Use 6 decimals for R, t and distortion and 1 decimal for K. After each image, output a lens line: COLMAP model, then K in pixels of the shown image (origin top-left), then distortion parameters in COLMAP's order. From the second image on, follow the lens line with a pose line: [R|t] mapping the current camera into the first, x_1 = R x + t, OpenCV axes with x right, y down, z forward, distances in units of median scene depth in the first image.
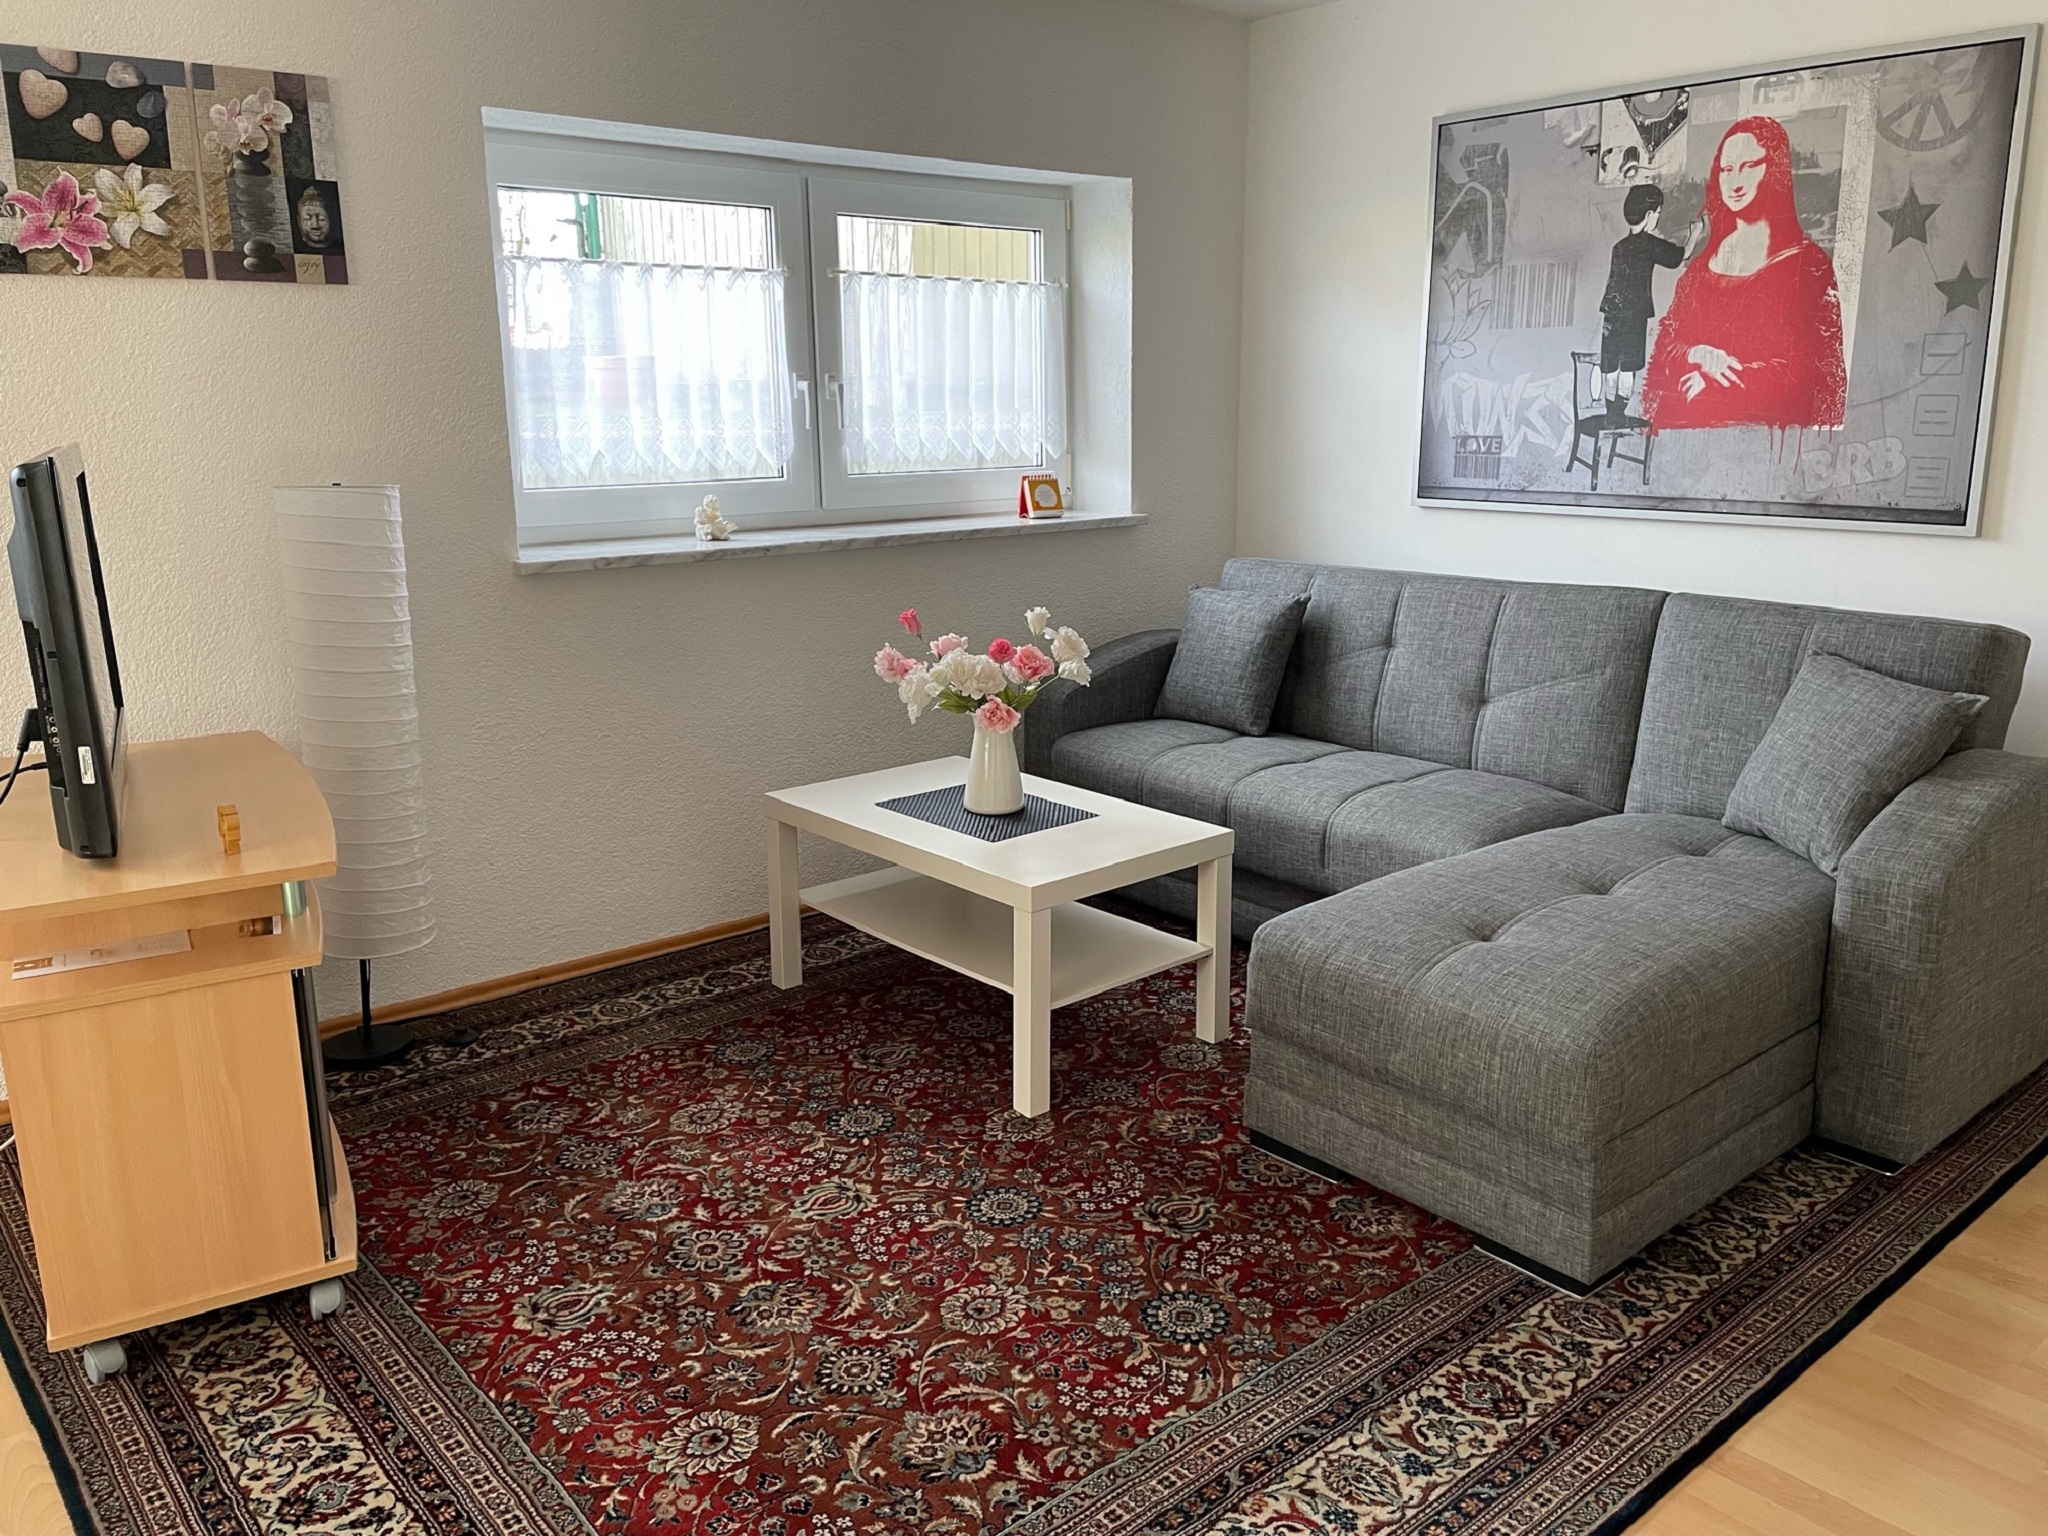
lens RADIAL K [[1536.7, 0, 1026.6], [0, 1536.7, 755.7], [0, 0, 1]] dist [0.094681, -0.118795]
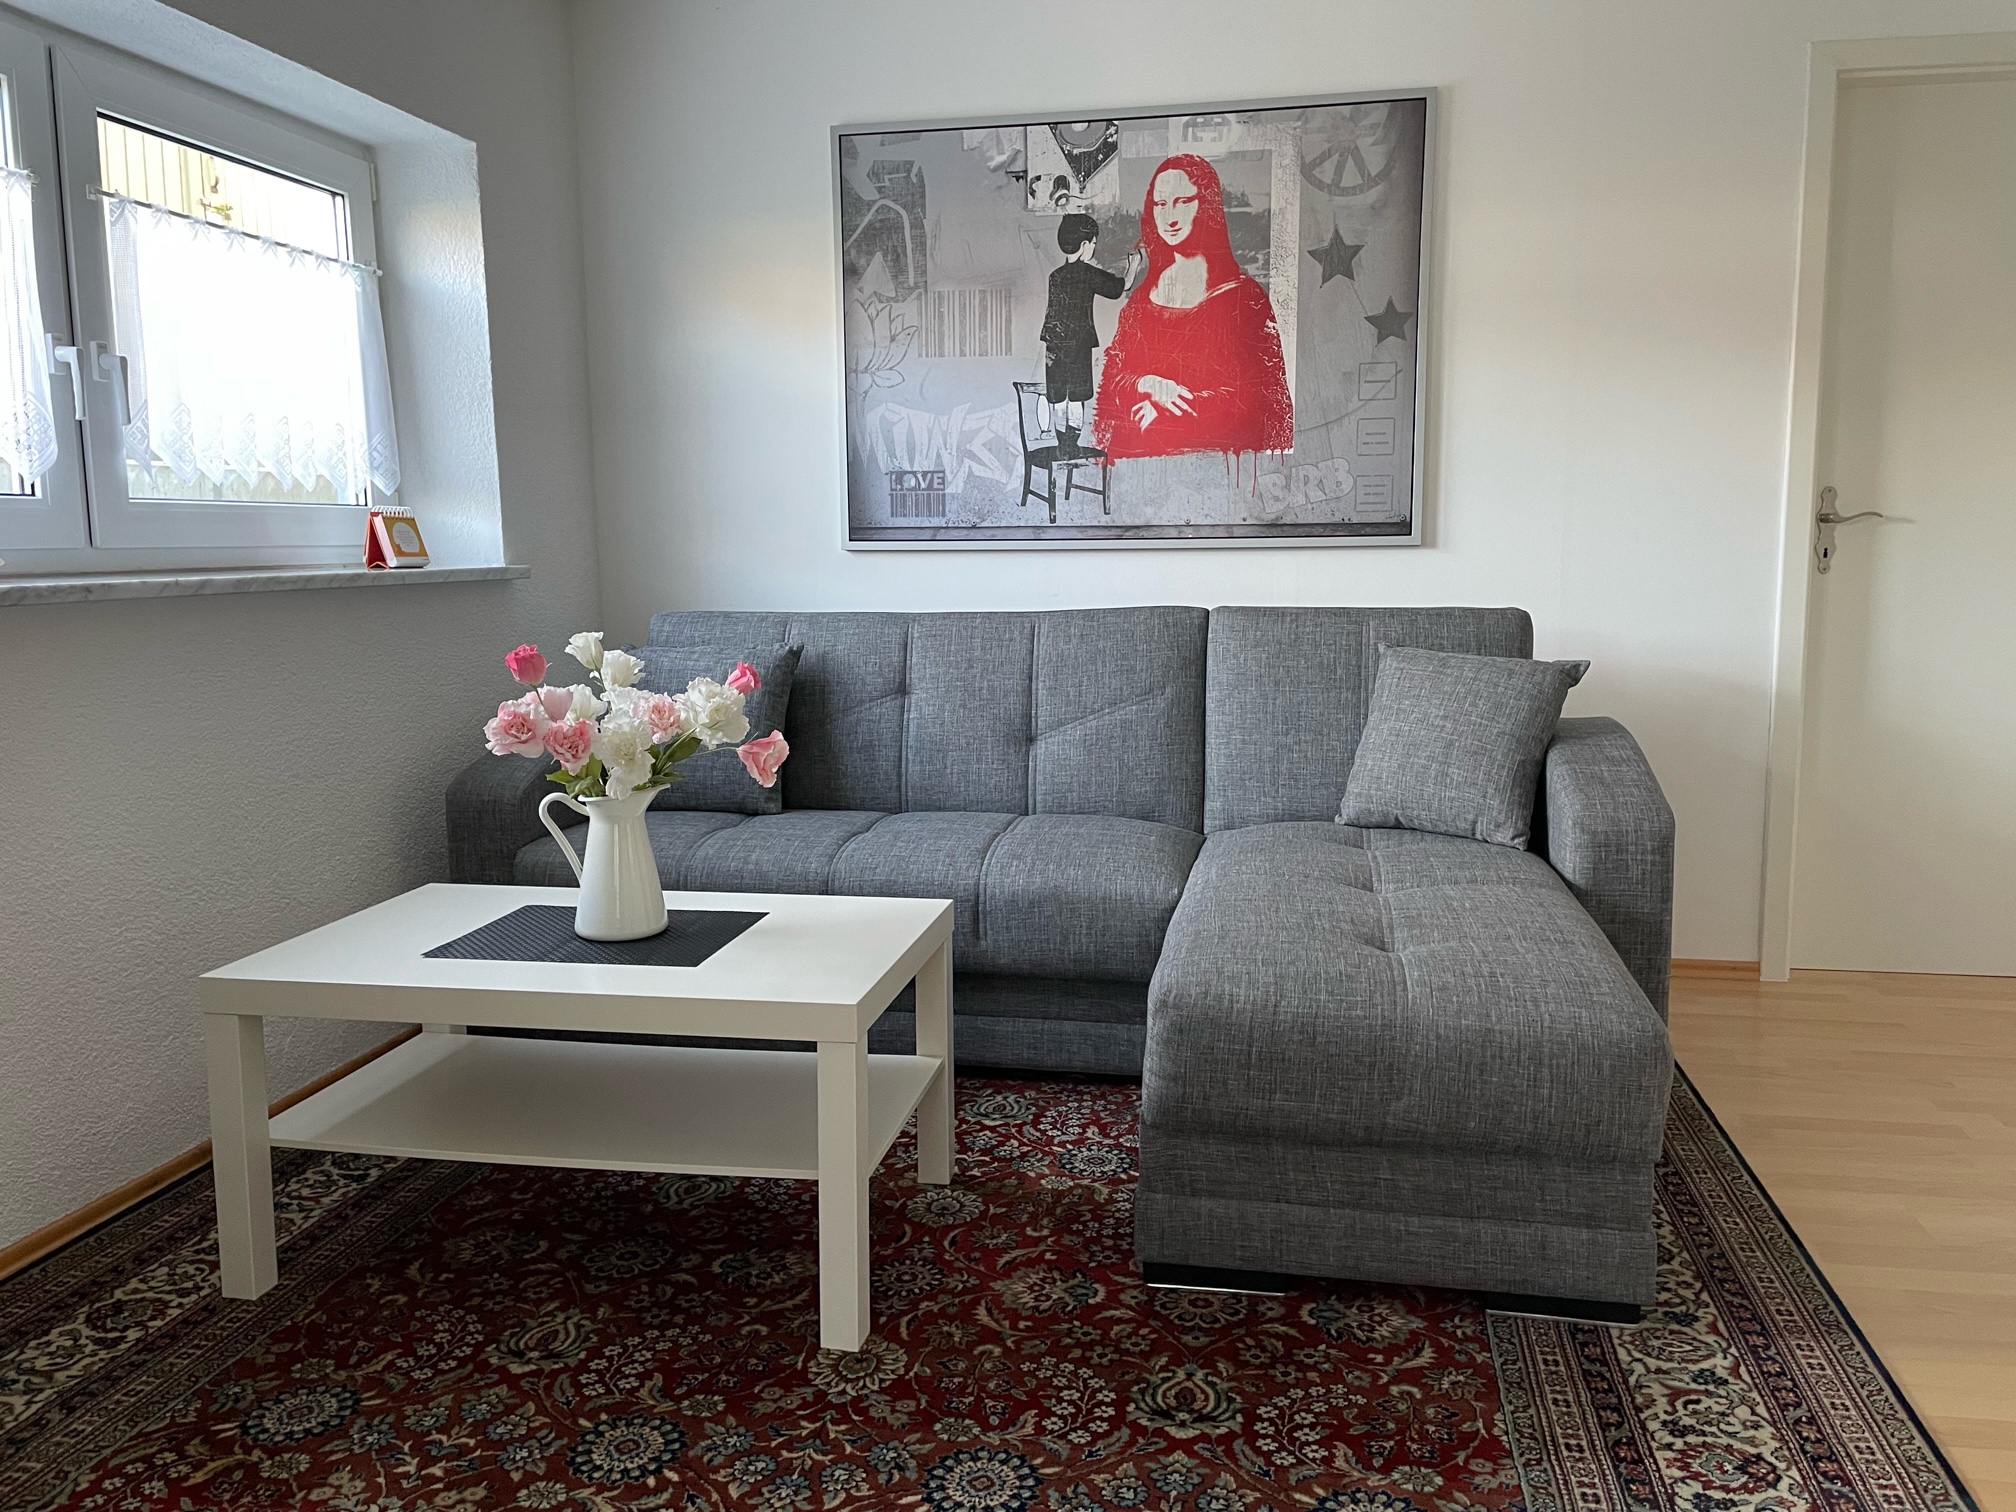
lens RADIAL K [[1512.7, 0, 1010.6], [0, 1512.7, 743.9], [0, 0, 1]] dist [0.094681, -0.118795]
pose [[0.783003, -0.082952, 0.616462, -0.266050], [0.146635, 0.987752, -0.053336, 0.012946], [-0.604487, 0.132157, 0.785576, 0.309110]]
